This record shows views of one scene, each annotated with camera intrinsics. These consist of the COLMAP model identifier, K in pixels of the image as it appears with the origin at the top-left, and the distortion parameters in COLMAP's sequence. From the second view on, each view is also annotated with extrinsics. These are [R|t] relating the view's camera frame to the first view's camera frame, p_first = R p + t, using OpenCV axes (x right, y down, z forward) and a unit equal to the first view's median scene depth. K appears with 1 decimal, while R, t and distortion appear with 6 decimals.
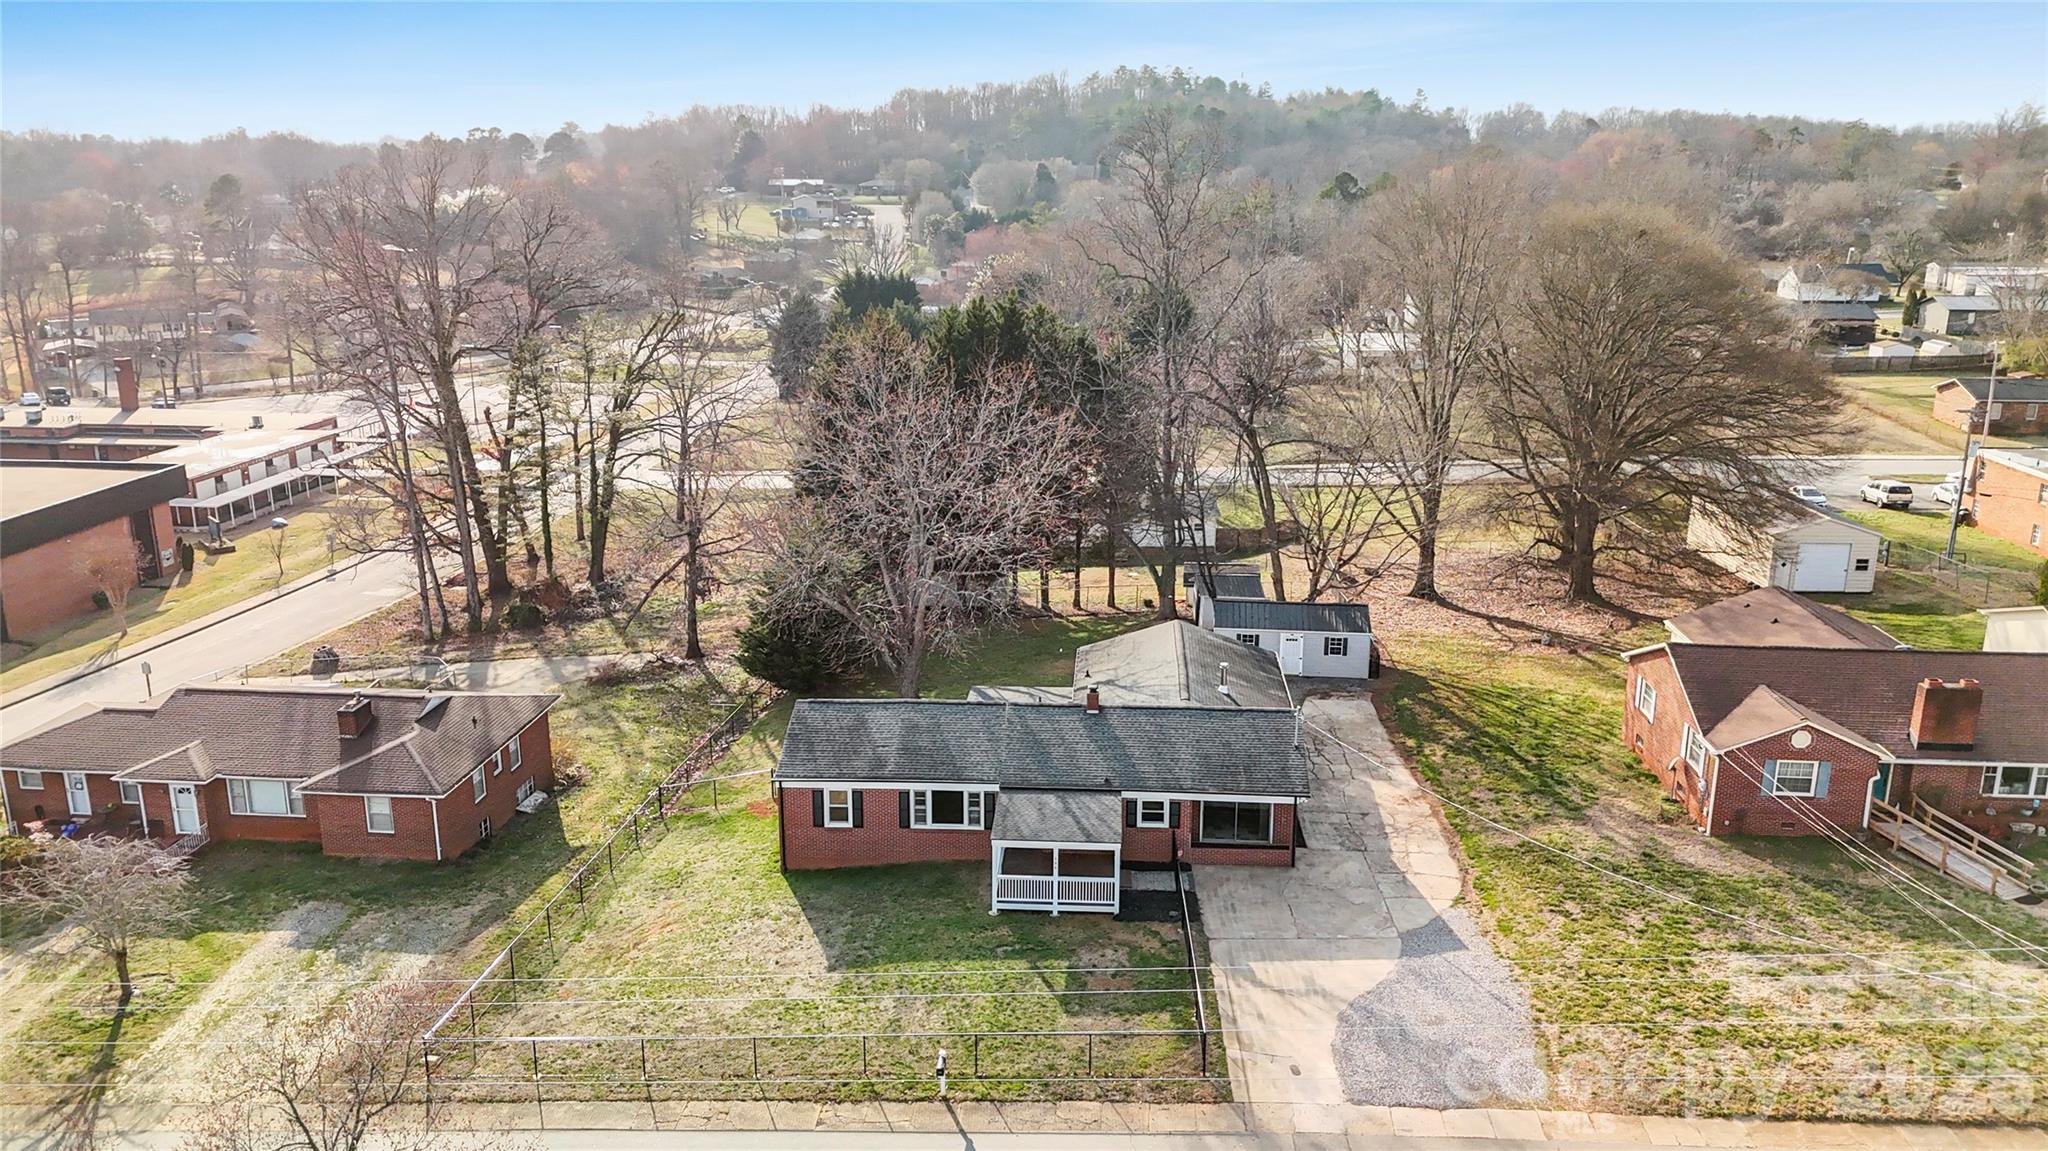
lens RADIAL K [[1497.1, 0, 1019.1], [0, 1497.1, 572.5], [0, 0, 1]] dist [0.094482, -0.093602]
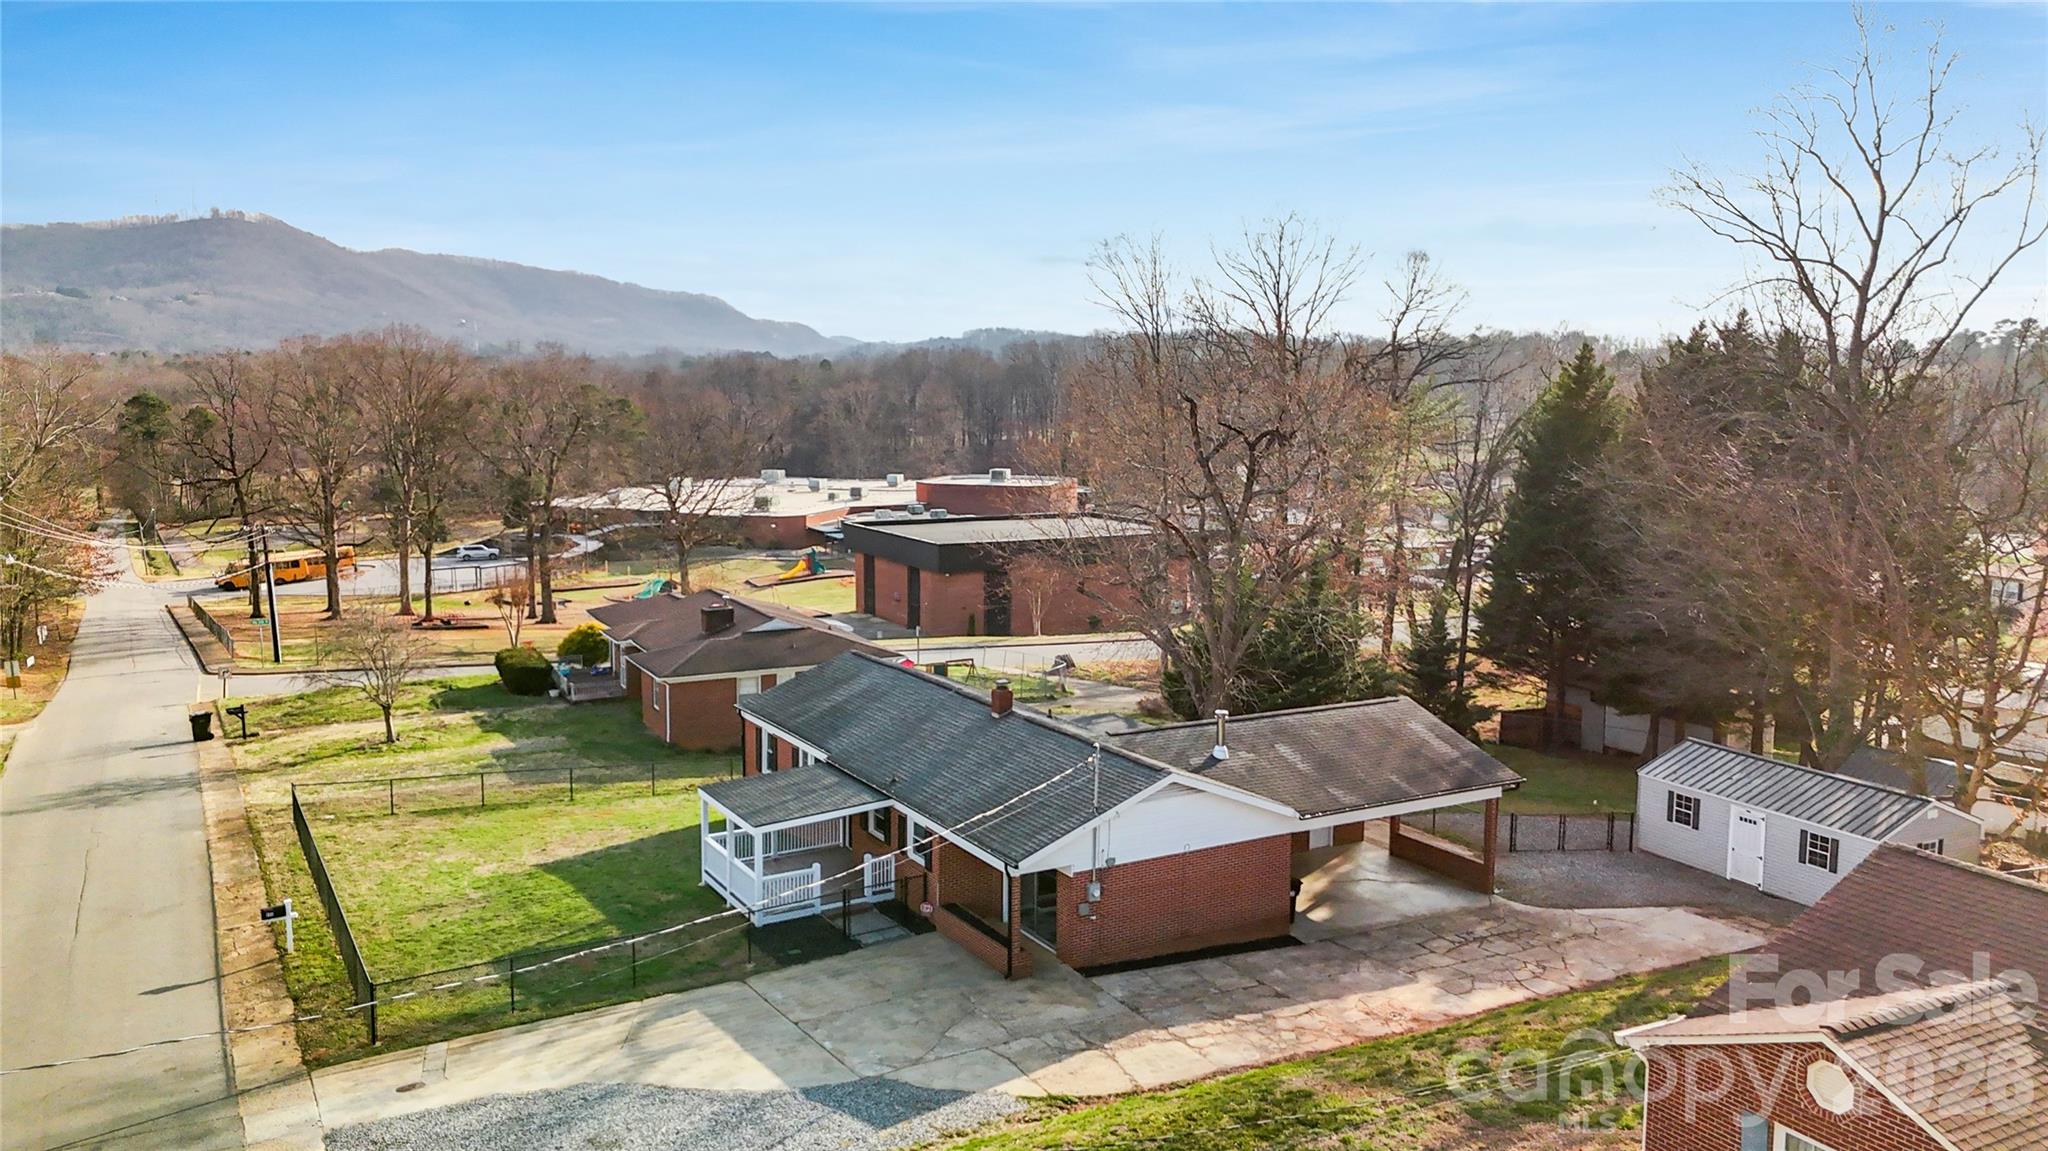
lens RADIAL K [[1497.1, 0, 1030.1], [0, 1497.1, 570.2], [0, 0, 1]] dist [0.094482, -0.093602]
pose [[0.561564, 0.108416, -0.820300, 0.692154], [-0.227810, 0.973322, -0.027314, 0.042649], [0.795455, 0.202211, 0.571281, 0.610645]]
